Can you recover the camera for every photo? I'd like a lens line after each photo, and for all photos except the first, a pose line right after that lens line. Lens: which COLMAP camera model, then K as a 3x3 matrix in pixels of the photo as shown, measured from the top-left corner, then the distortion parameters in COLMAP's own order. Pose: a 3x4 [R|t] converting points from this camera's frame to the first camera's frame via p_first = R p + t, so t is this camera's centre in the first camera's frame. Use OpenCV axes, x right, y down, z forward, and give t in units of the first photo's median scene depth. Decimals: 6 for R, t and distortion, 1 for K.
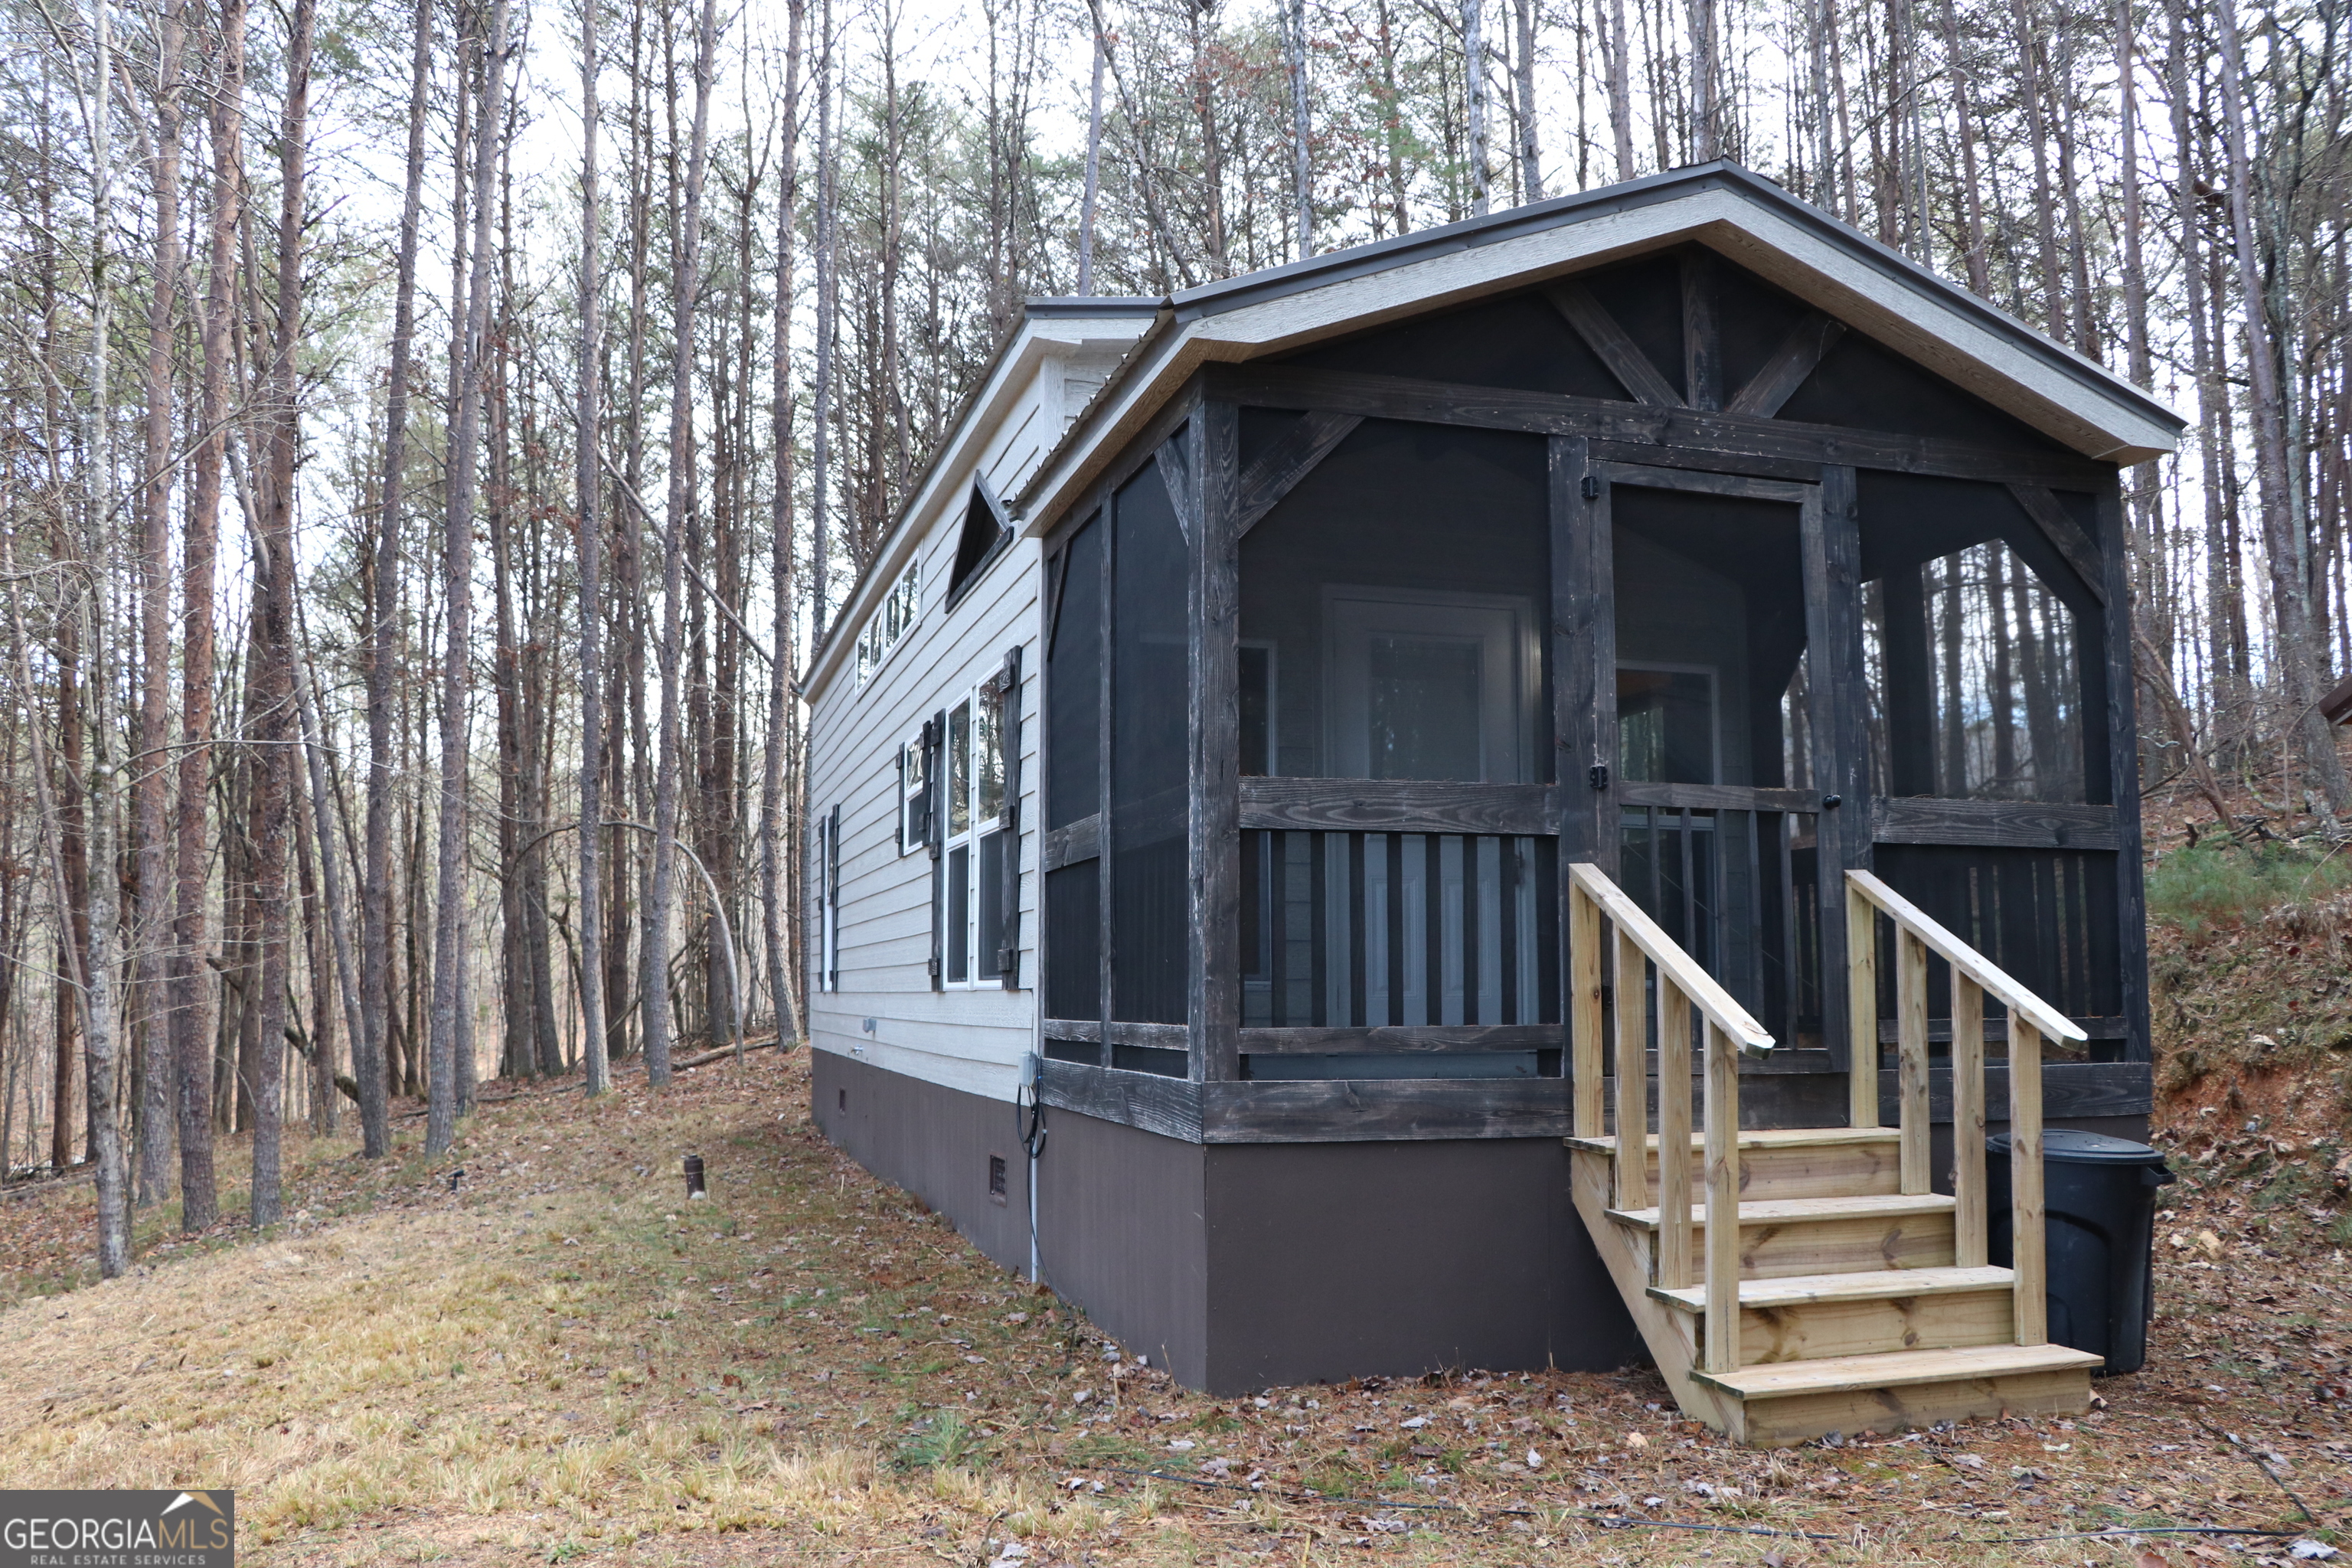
lens RADIAL K [[1919.5, 0, 1147.6], [0, 1919.5, 791.2], [0, 0, 1]] dist [-0.184558, 0.153963]
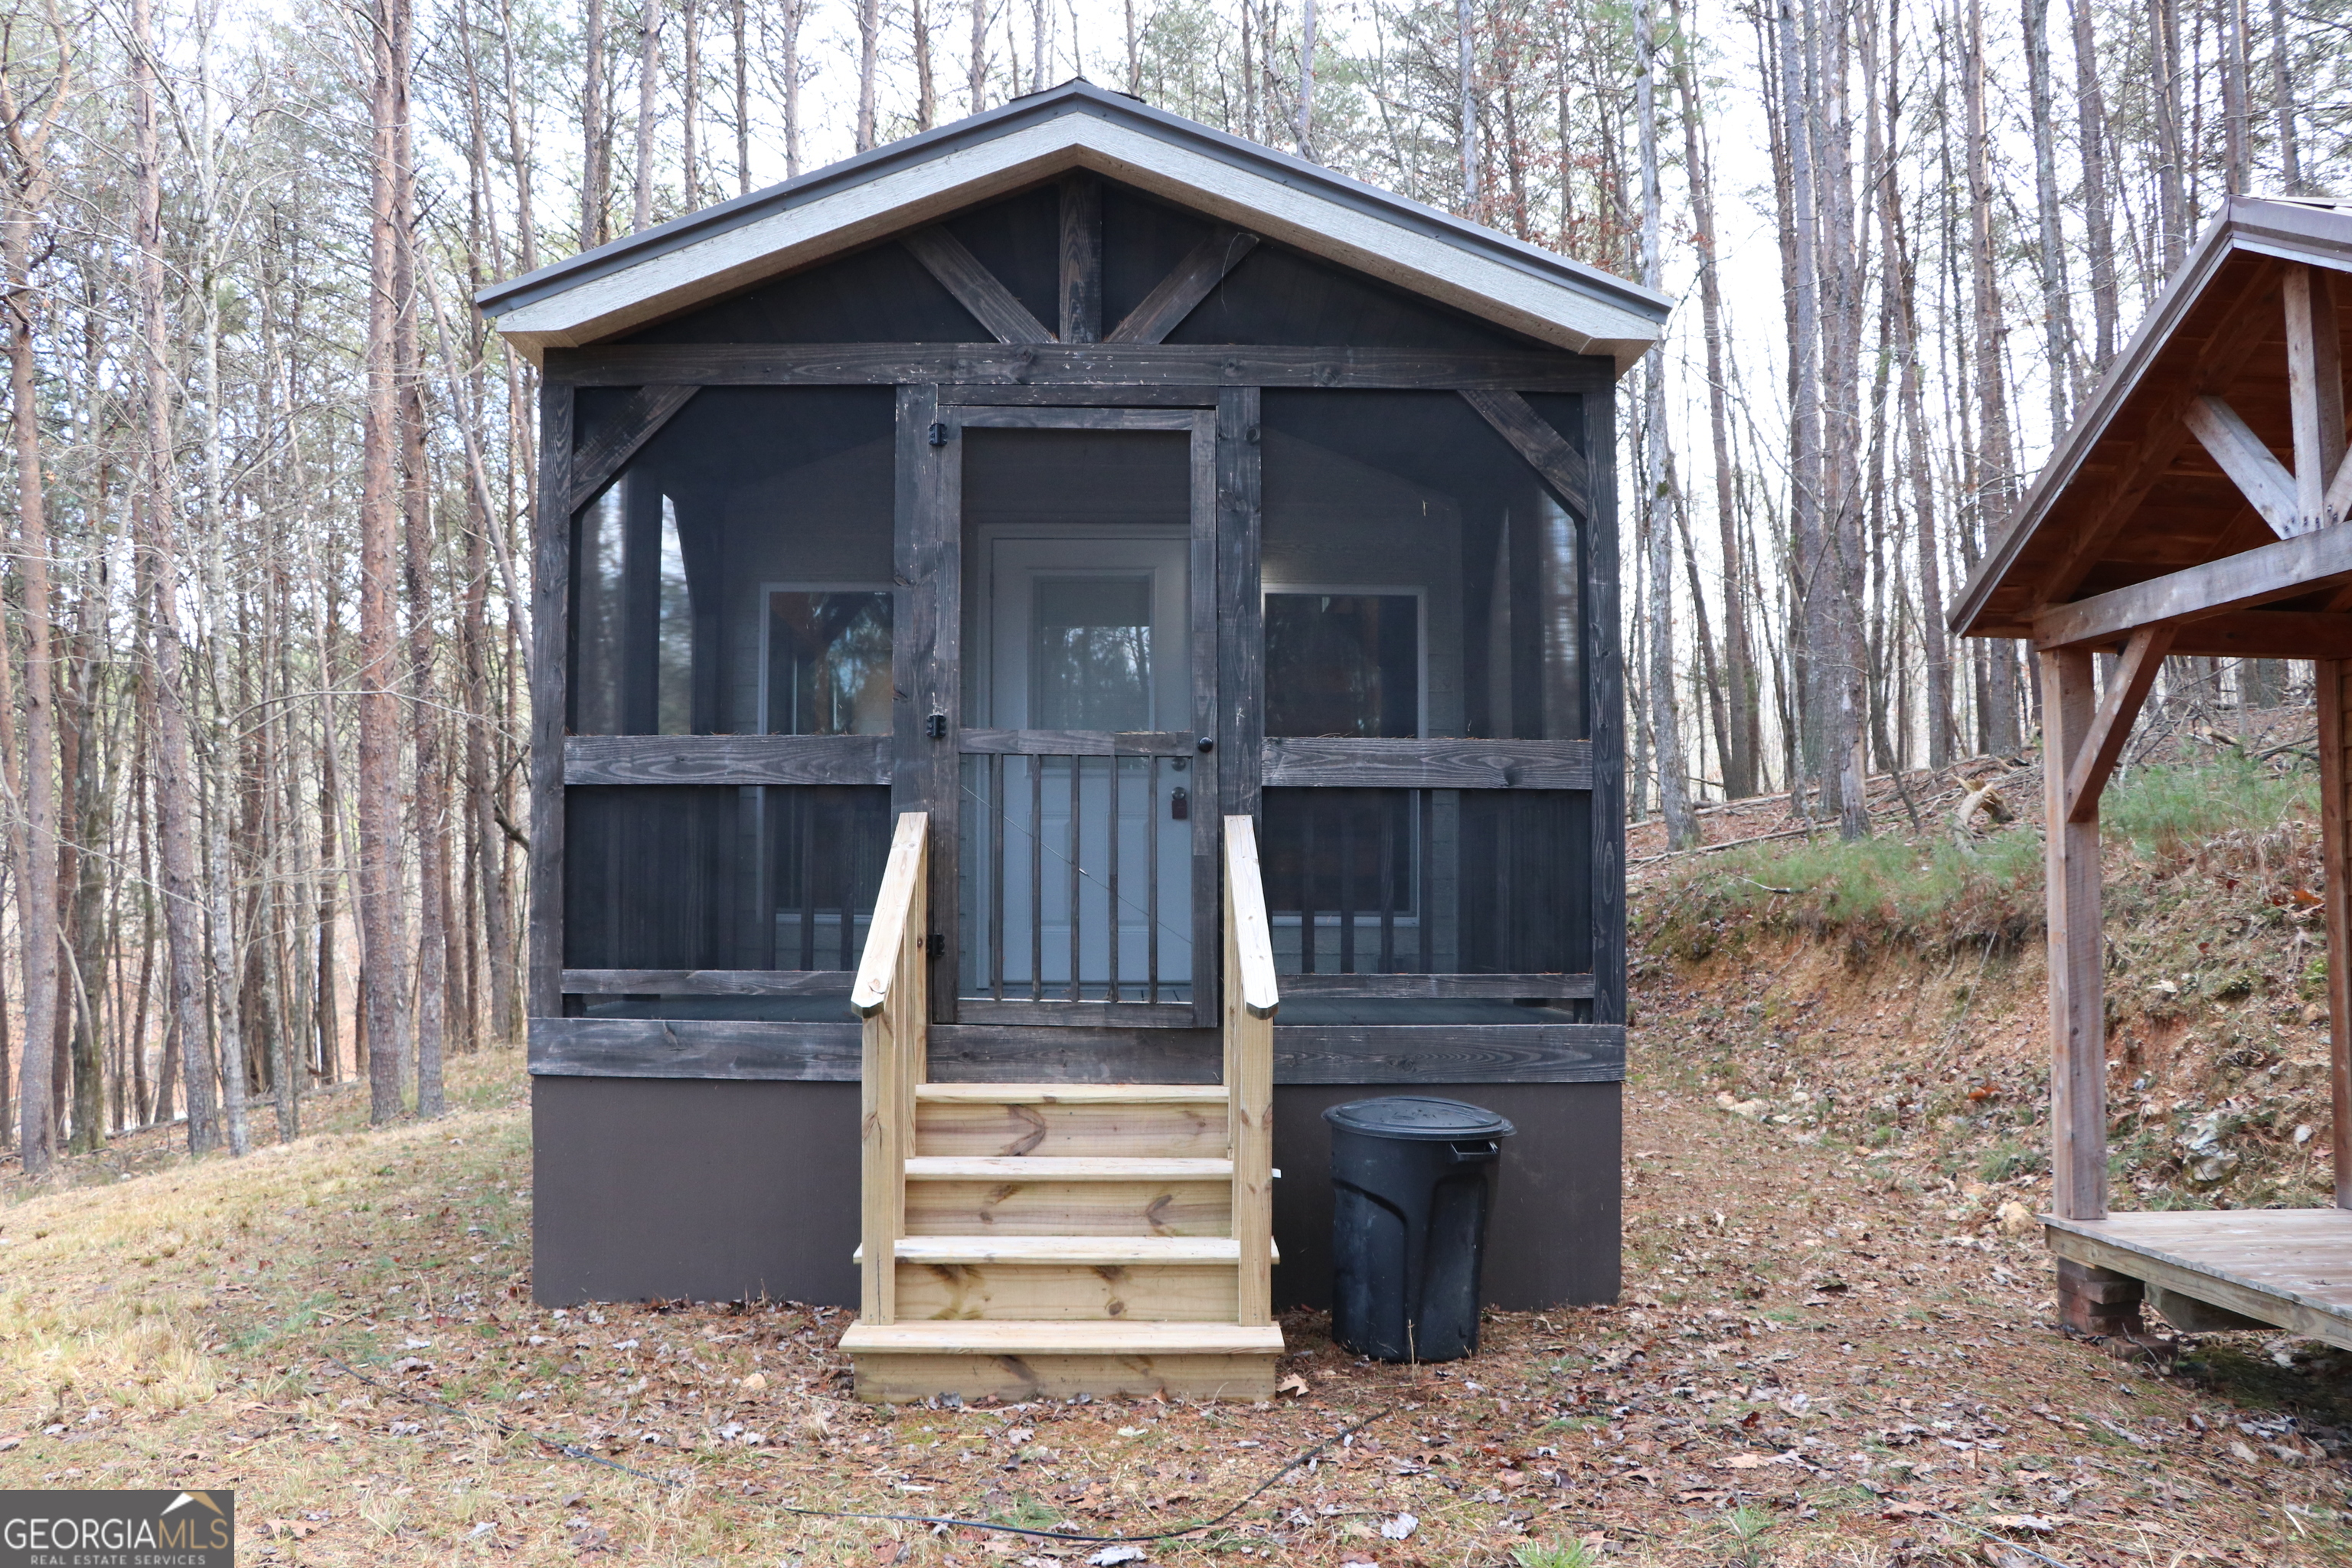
lens RADIAL K [[1919.5, 0, 1147.6], [0, 1919.5, 791.2], [0, 0, 1]] dist [-0.184558, 0.153963]
pose [[0.968517, -0.012375, -0.248639, 0.584425], [0.024743, 0.998604, 0.046677, -0.017103], [0.247714, -0.051360, 0.967471, 0.050090]]
